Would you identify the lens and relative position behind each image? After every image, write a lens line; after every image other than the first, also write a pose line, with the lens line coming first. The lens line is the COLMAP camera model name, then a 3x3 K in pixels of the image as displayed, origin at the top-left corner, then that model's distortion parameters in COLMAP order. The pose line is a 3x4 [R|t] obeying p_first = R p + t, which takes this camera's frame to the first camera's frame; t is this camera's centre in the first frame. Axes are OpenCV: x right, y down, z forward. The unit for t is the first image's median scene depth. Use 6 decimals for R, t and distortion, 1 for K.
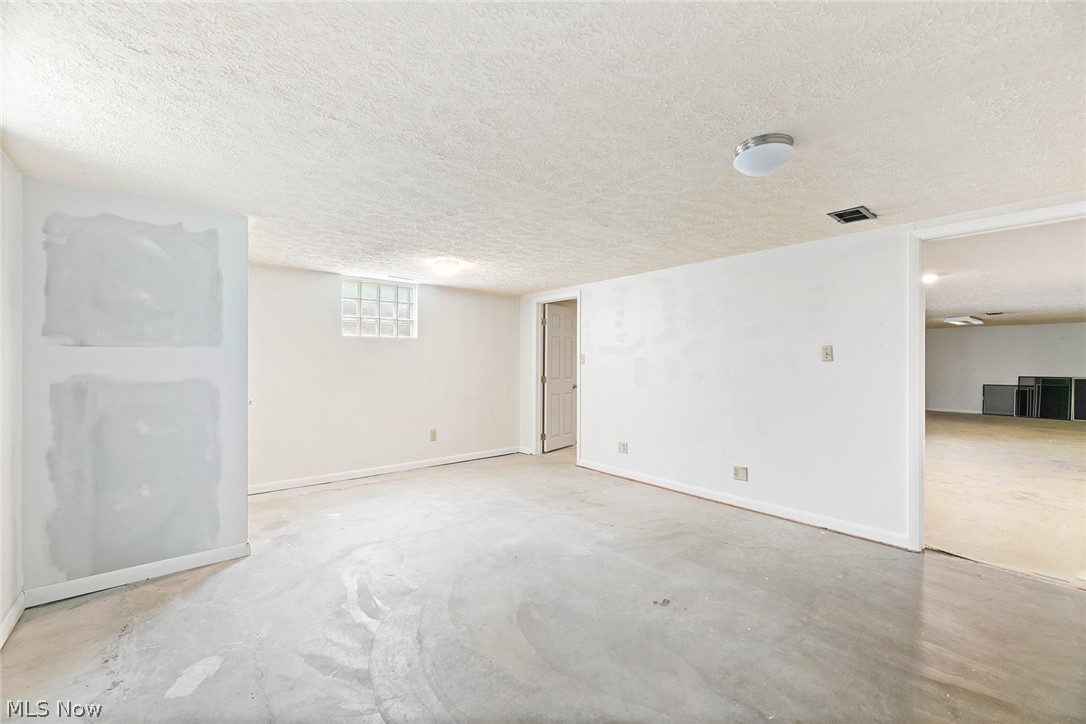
lens RADIAL K [[440.4, 0, 543.7], [0, 440.4, 358.9], [0, 0, 1]] dist [-0.002710, -0.000205]
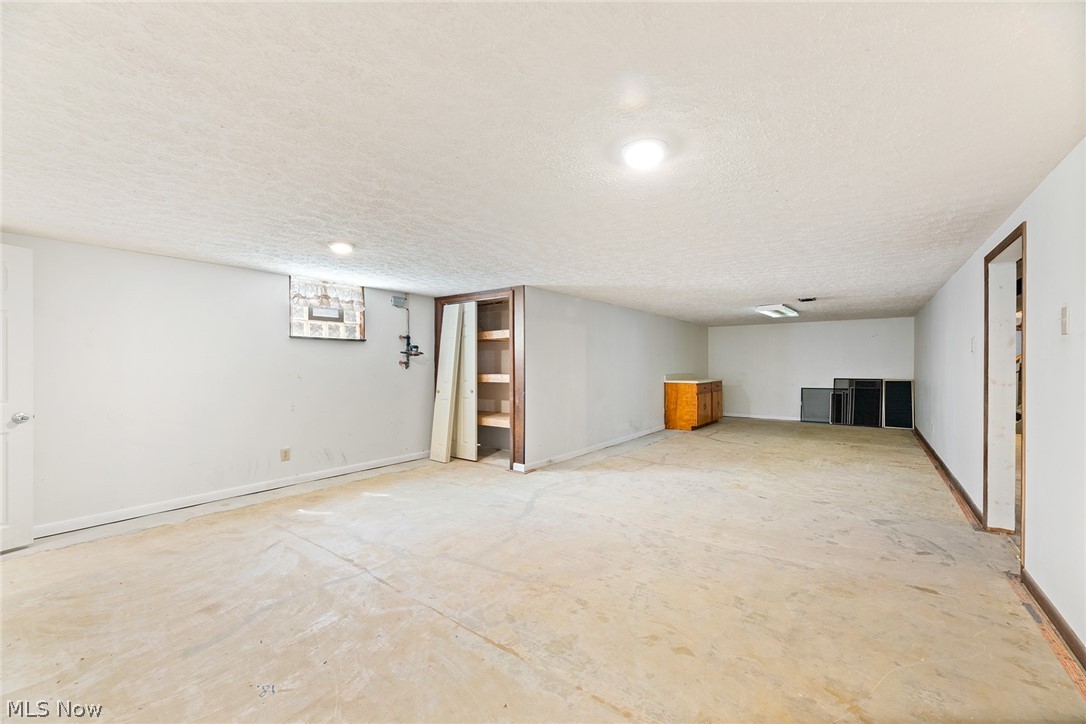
lens RADIAL K [[440.4, 0, 542.0], [0, 440.4, 365.5], [0, 0, 1]] dist [-0.002710, -0.000205]
pose [[0.972436, -0.006462, 0.233081, 0.309517], [0.005133, 0.999967, 0.006305, 0.004993], [-0.233114, -0.004935, 0.972437, 0.280611]]
